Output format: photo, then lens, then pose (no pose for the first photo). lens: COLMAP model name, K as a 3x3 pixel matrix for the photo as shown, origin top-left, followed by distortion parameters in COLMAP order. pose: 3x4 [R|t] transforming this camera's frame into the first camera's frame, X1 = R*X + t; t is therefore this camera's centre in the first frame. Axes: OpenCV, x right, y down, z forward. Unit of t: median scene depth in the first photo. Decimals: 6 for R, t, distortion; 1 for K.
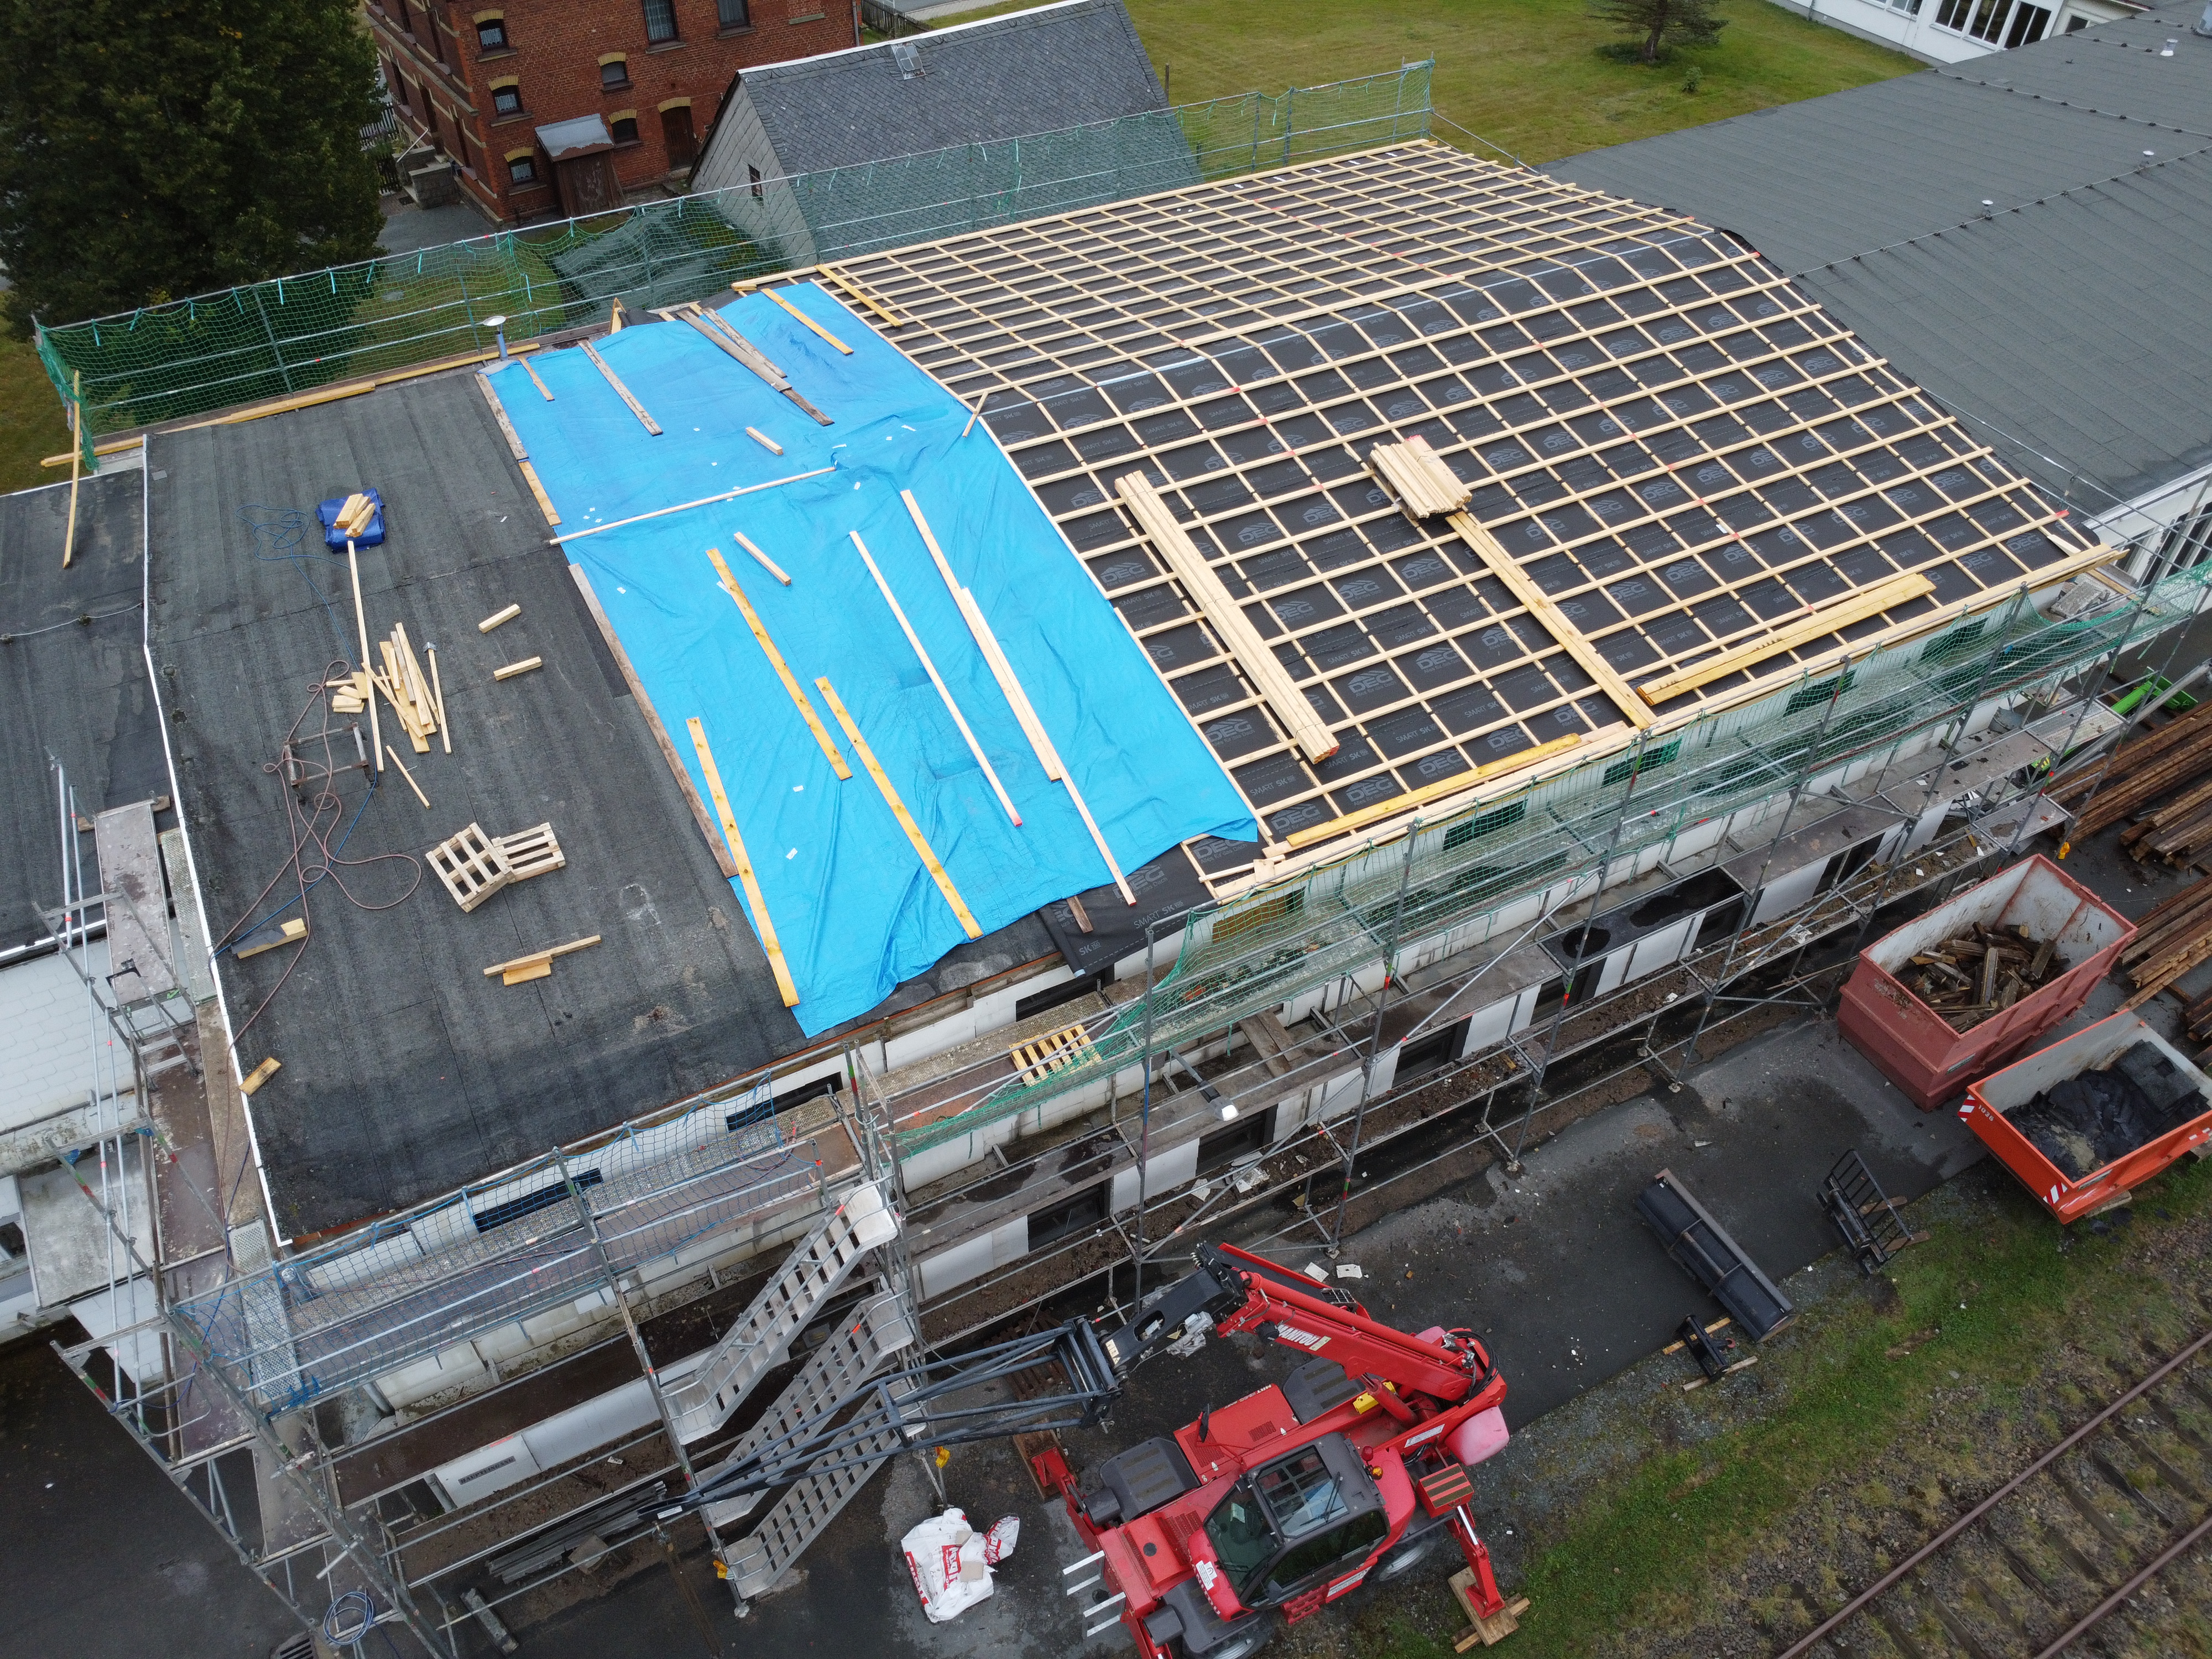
lens RADIAL K [[1583.1, 0, 1106.0], [0, 1583.1, 829.5], [0, 0, 1]] dist [-0.044146, 0.004569]
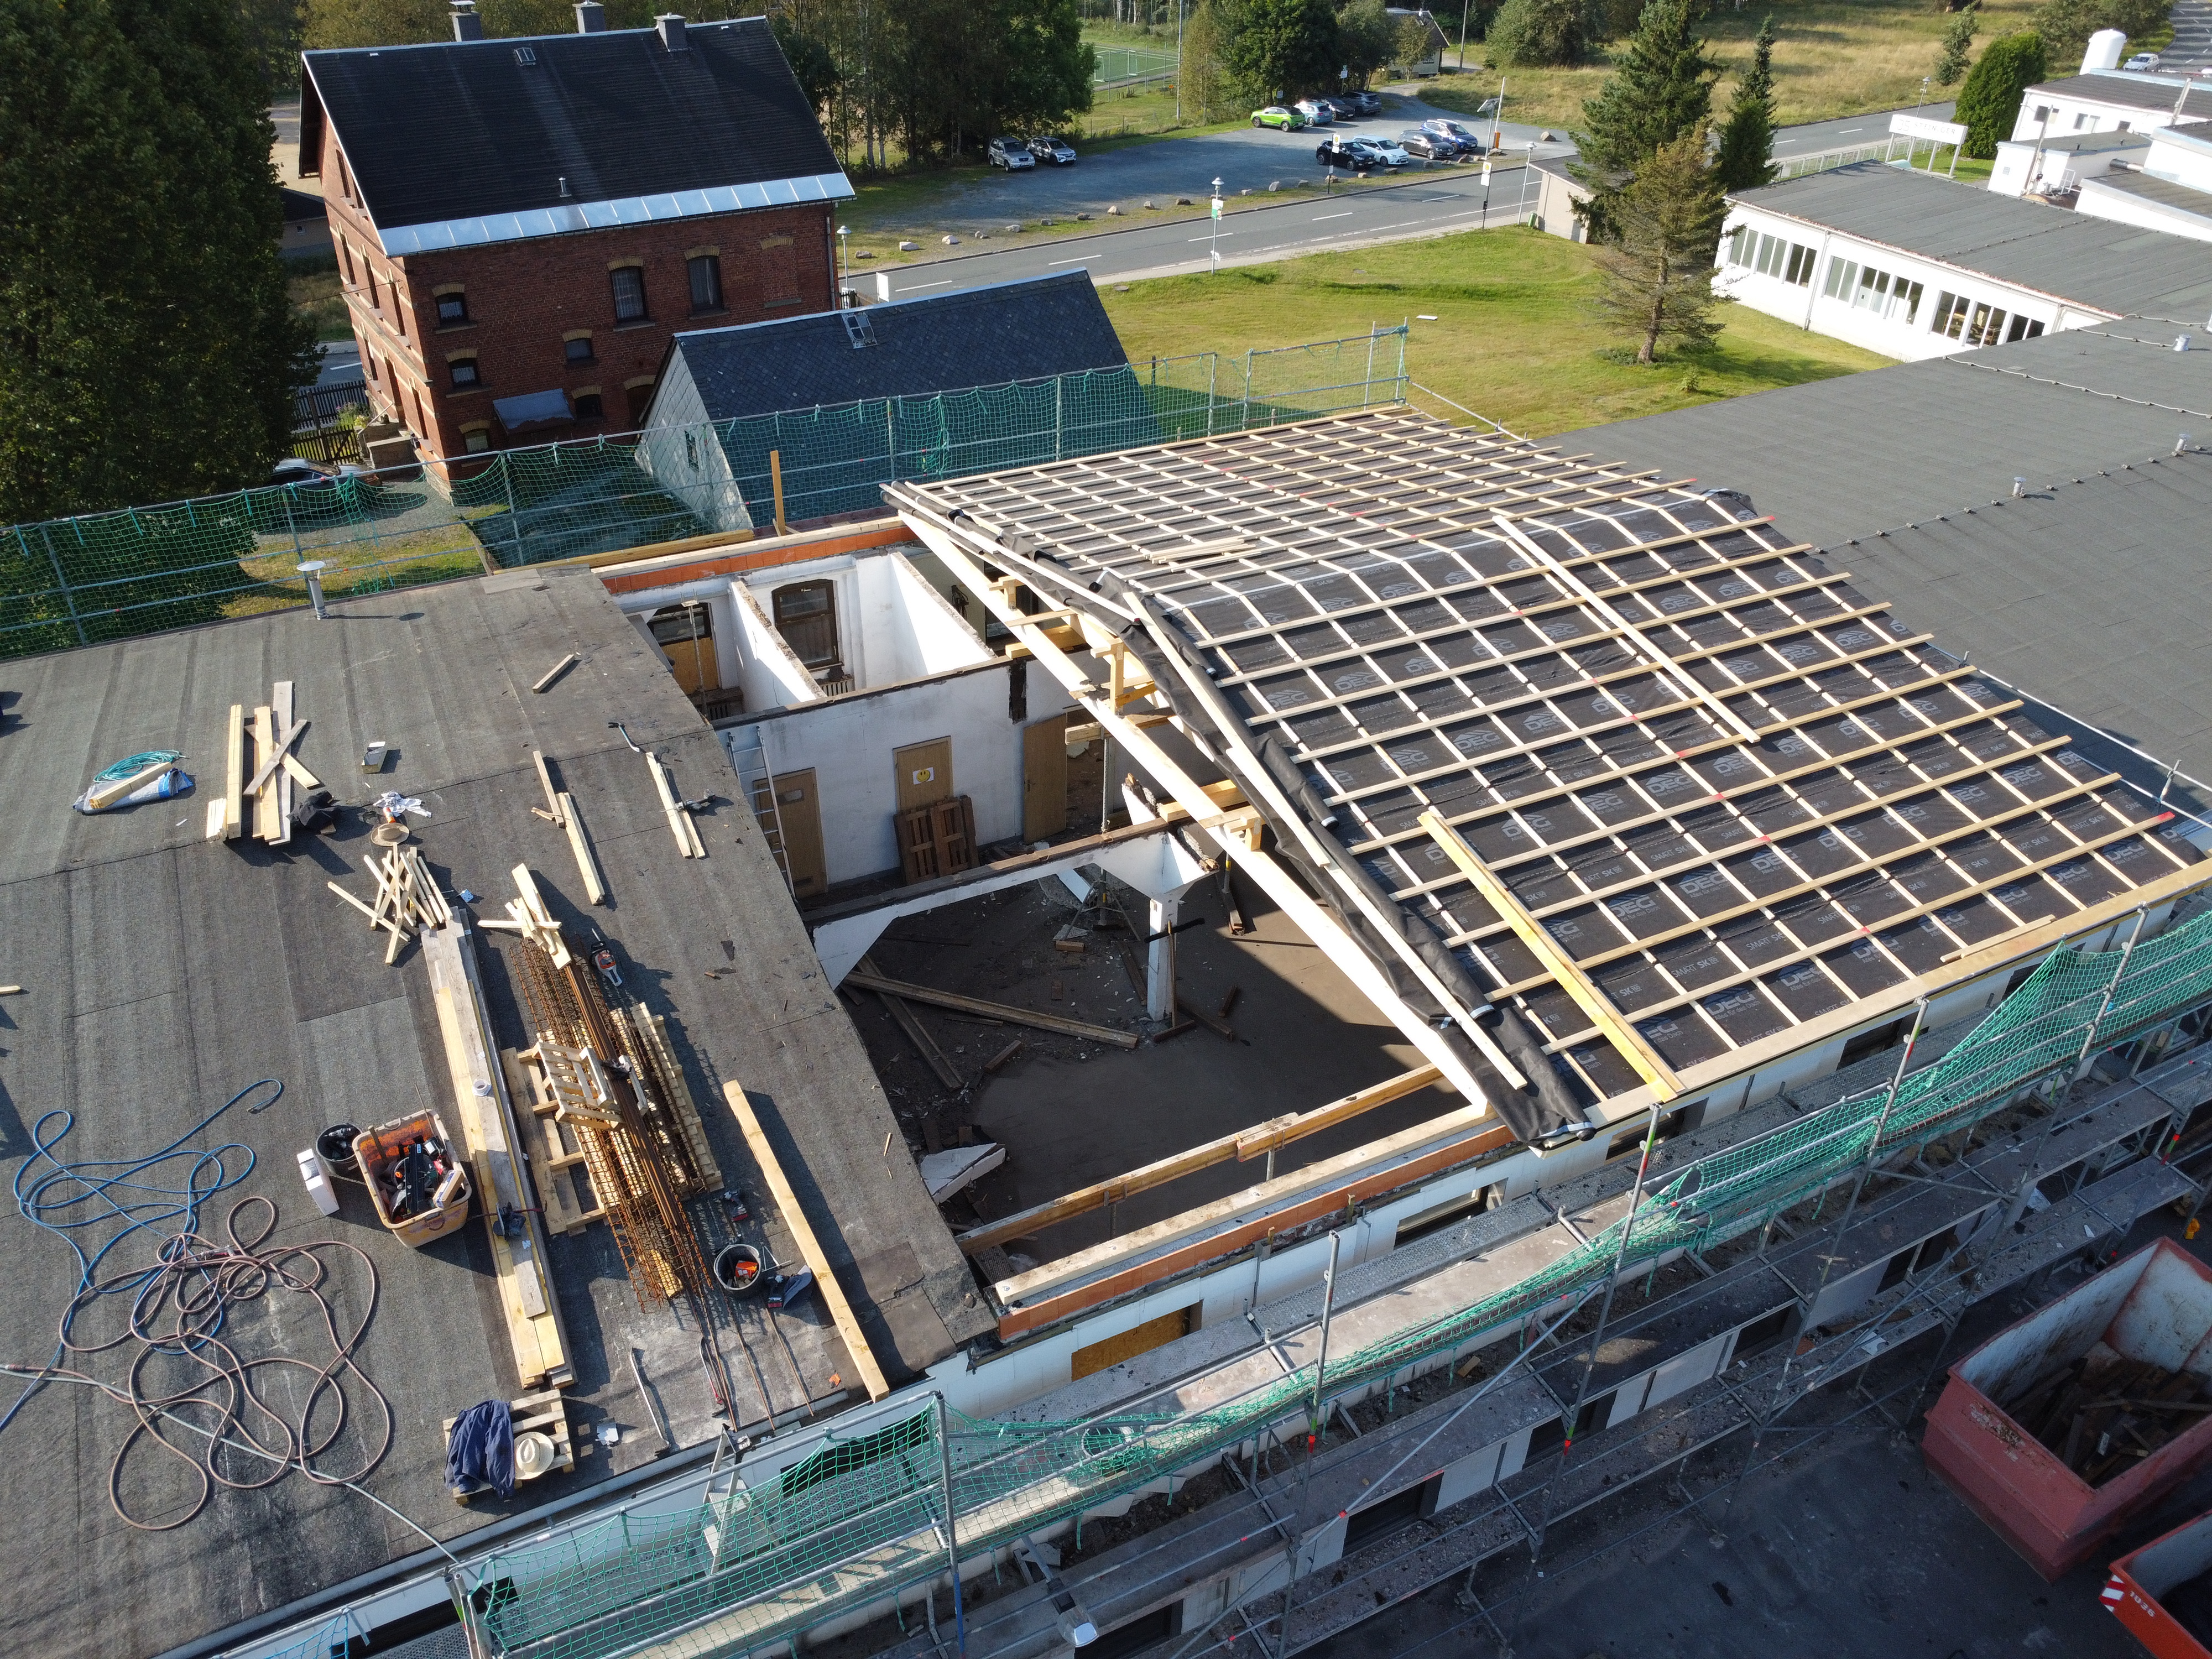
lens RADIAL K [[1583.1, 0, 1106.0], [0, 1583.1, 829.5], [0, 0, 1]] dist [-0.044146, 0.004569]
pose [[0.999715, 0.017448, -0.016313, 0.067731], [-0.020122, 0.983173, -0.181566, -0.034543], [0.012870, 0.181842, 0.983243, 0.179816]]
